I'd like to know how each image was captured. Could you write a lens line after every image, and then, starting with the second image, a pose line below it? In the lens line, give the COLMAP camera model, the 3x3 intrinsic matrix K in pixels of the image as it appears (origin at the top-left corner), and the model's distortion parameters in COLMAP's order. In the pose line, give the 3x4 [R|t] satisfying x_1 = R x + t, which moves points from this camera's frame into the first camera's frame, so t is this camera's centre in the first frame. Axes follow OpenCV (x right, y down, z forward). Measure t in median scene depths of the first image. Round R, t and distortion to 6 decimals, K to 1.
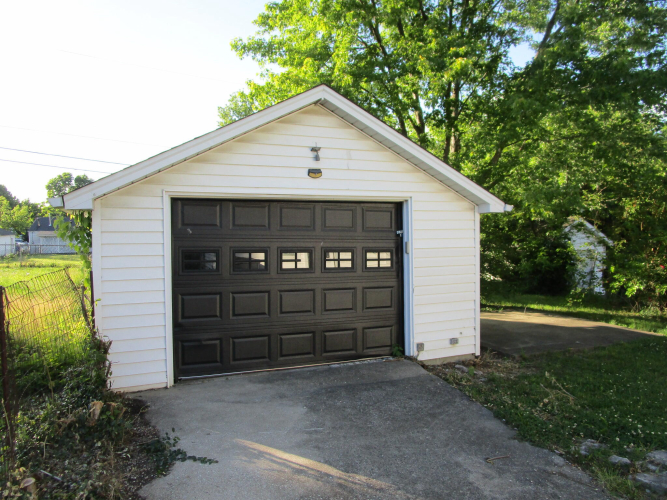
lens RADIAL K [[473.9, 0, 333.5], [0, 473.9, 250.0], [0, 0, 1]] dist [-0.027833, -0.001793]
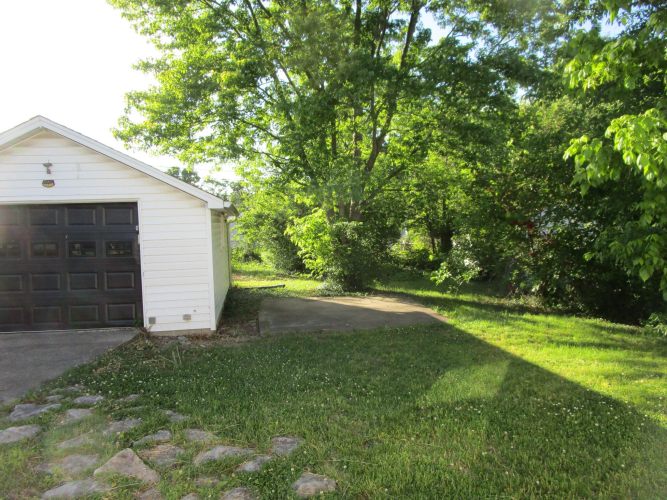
lens RADIAL K [[473.9, 0, 333.5], [0, 473.9, 250.0], [0, 0, 1]] dist [-0.027833, -0.001793]
pose [[0.972333, -0.000535, -0.233597, 0.875209], [0.008359, 0.999437, 0.032506, -0.012358], [0.233448, -0.033560, 0.971790, -0.064993]]
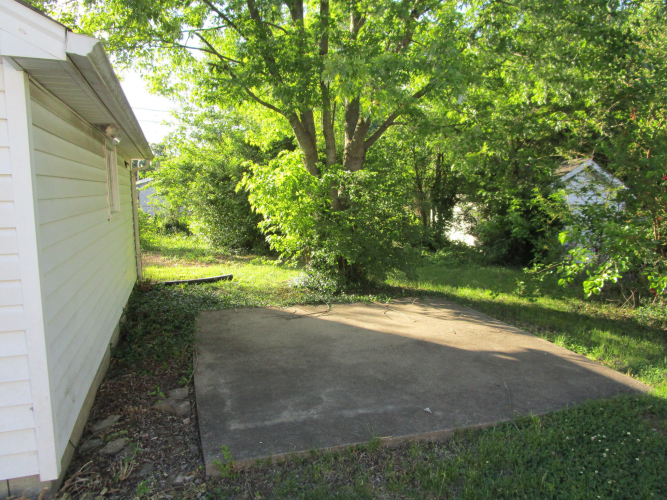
lens RADIAL K [[473.9, 0, 333.5], [0, 473.9, 250.0], [0, 0, 1]] dist [-0.027833, -0.001793]
pose [[0.996325, 0.017435, -0.083865, 0.553077], [-0.009275, 0.995269, 0.096717, 0.011834], [0.085154, -0.095584, 0.991772, 0.680179]]
